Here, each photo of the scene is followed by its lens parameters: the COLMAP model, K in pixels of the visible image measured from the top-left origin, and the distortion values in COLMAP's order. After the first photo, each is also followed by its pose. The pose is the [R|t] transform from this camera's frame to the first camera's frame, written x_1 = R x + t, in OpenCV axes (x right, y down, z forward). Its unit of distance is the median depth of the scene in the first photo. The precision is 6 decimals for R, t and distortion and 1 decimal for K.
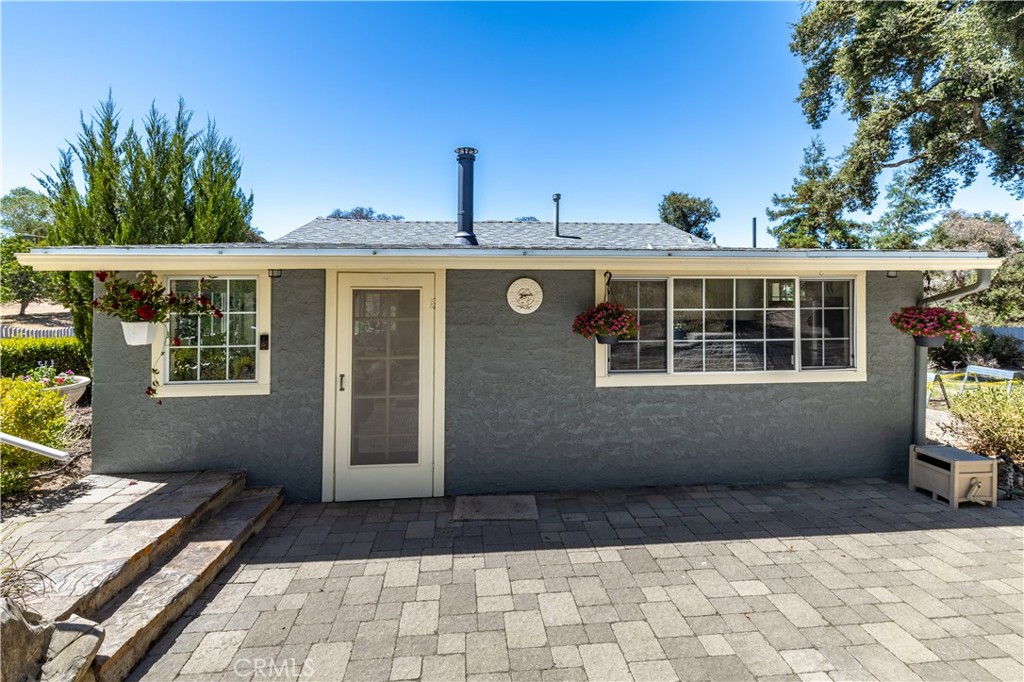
lens RADIAL K [[484.3, 0, 510.2], [0, 484.3, 288.1], [0, 0, 1]] dist [0.005933, -0.001242]
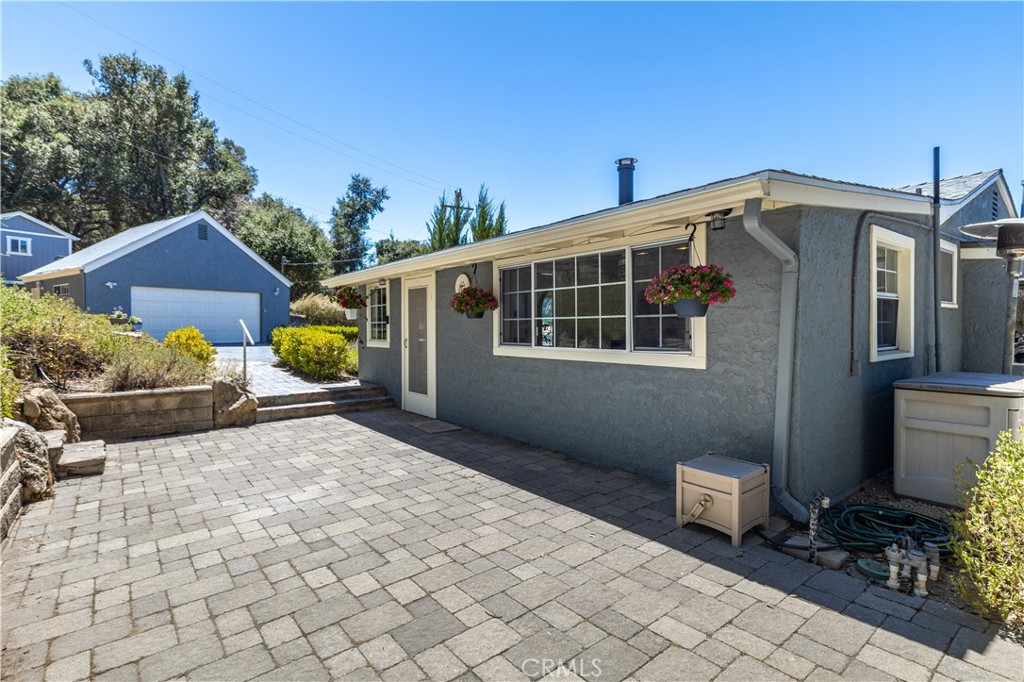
lens RADIAL K [[505.3, 0, 512.5], [0, 505.3, 333.4], [0, 0, 1]] dist [-0.001485, 0.000166]
pose [[0.541036, 0.011384, -0.840922, 1.334856], [0.017524, 0.999539, 0.024807, 0.117689], [0.840817, -0.028158, 0.540587, 0.333450]]
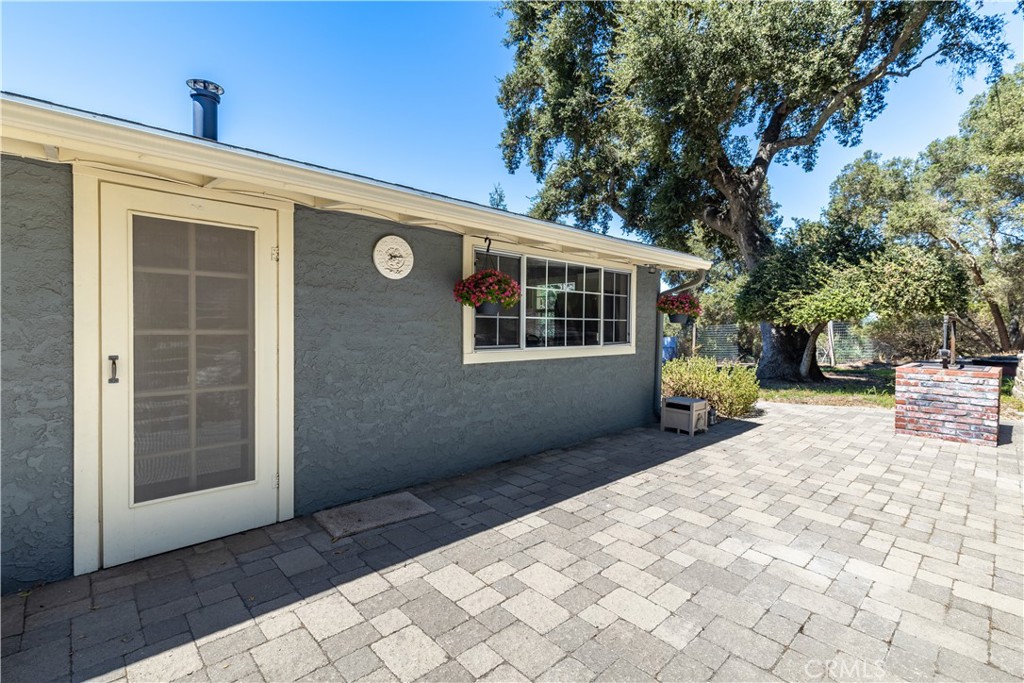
lens RADIAL K [[468.1, 0, 510.4], [0, 468.1, 336.6], [0, 0, 1]] dist [0.004019, -0.000938]
pose [[0.791680, -0.003262, 0.610927, -0.304244], [-0.023305, 0.999097, 0.035534, 0.119307], [-0.610491, -0.042370, 0.790889, 0.242845]]
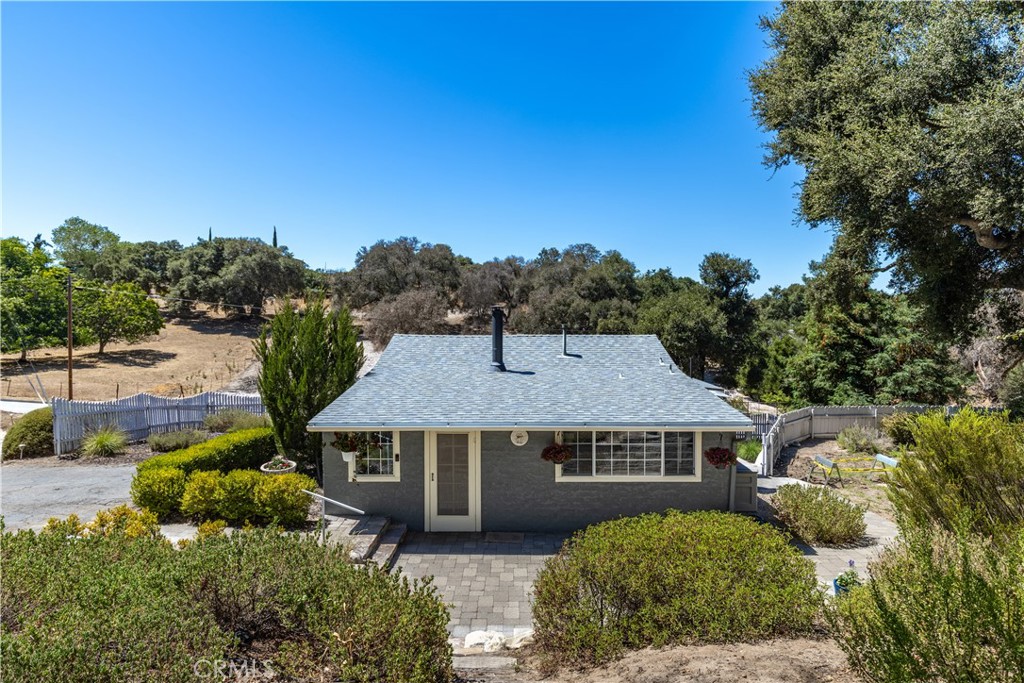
lens RADIAL K [[565.5, 0, 507.8], [0, 565.5, 339.6], [0, 0, 1]] dist [-0.005872, -0.000698]
pose [[0.993826, 0.004636, -0.110853, 0.241172], [0.002534, 0.997917, 0.064455, -0.543902], [0.110921, -0.064338, 0.991745, -1.326815]]
